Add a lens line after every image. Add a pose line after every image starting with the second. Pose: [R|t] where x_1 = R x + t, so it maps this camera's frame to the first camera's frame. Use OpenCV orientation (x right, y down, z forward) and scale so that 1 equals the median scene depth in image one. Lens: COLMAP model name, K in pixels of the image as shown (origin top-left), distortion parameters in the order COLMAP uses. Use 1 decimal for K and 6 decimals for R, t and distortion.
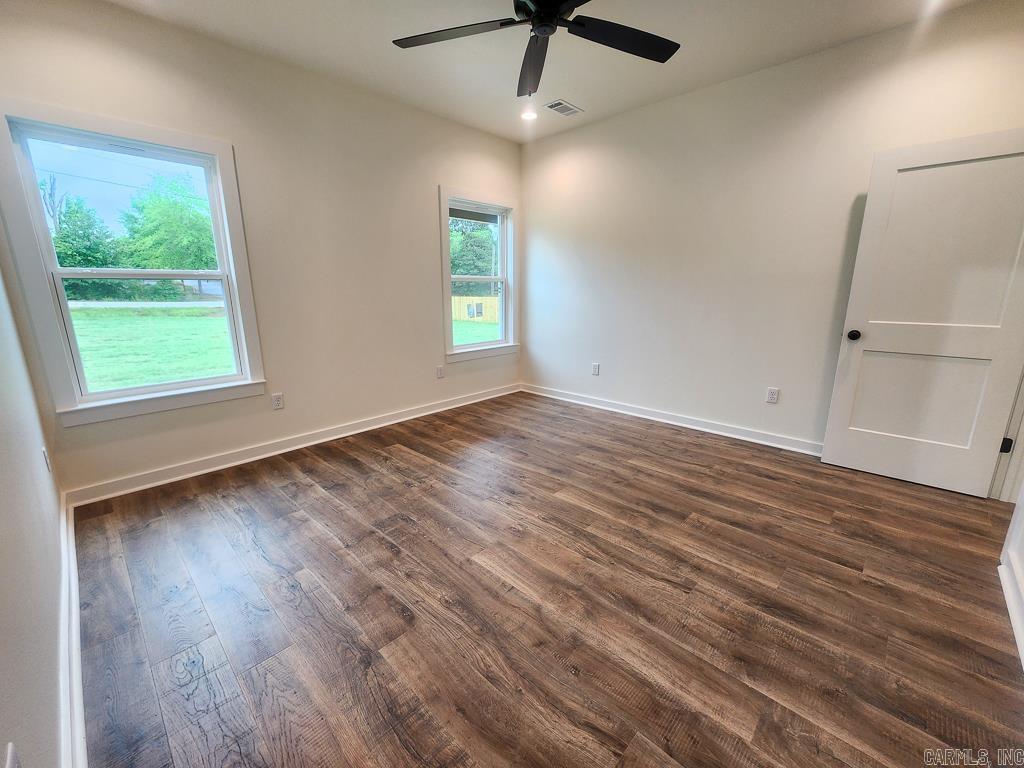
lens RADIAL K [[422.7, 0, 510.3], [0, 422.7, 385.5], [0, 0, 1]] dist [0.000923, -0.000683]
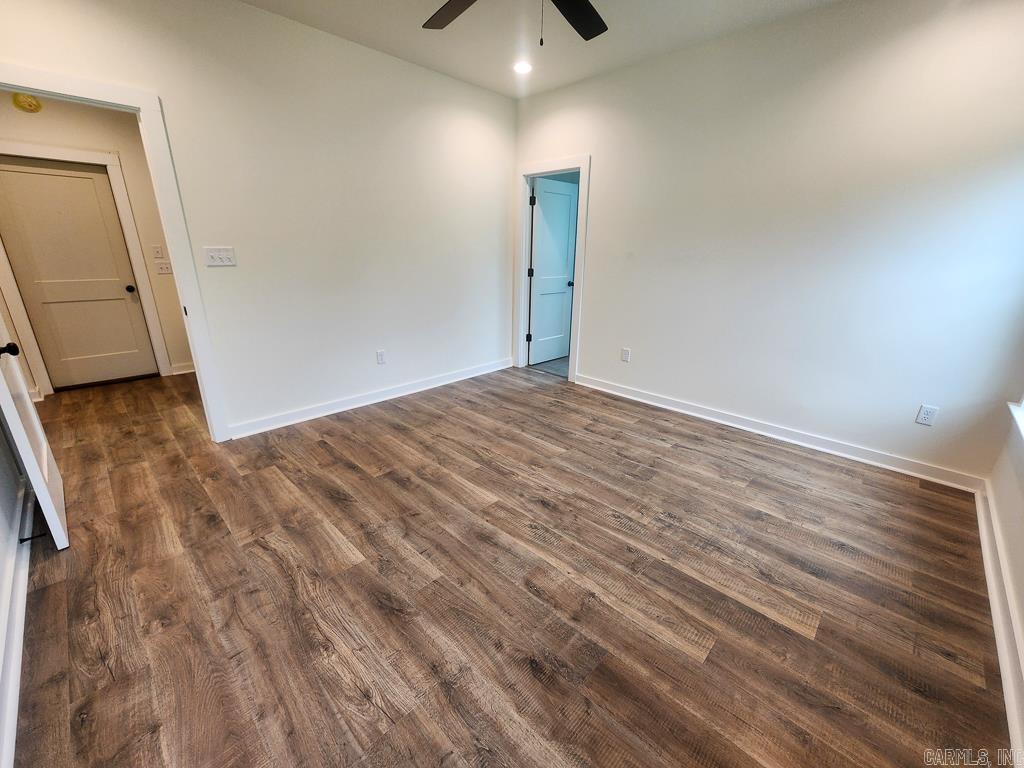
lens RADIAL K [[422.7, 0, 510.3], [0, 422.7, 385.5], [0, 0, 1]] dist [0.000923, -0.000683]
pose [[-0.999895, -0.013044, 0.006314, 0.074593], [-0.007852, 0.853813, 0.520521, -0.427071], [-0.012181, 0.520417, -0.853825, 1.647134]]
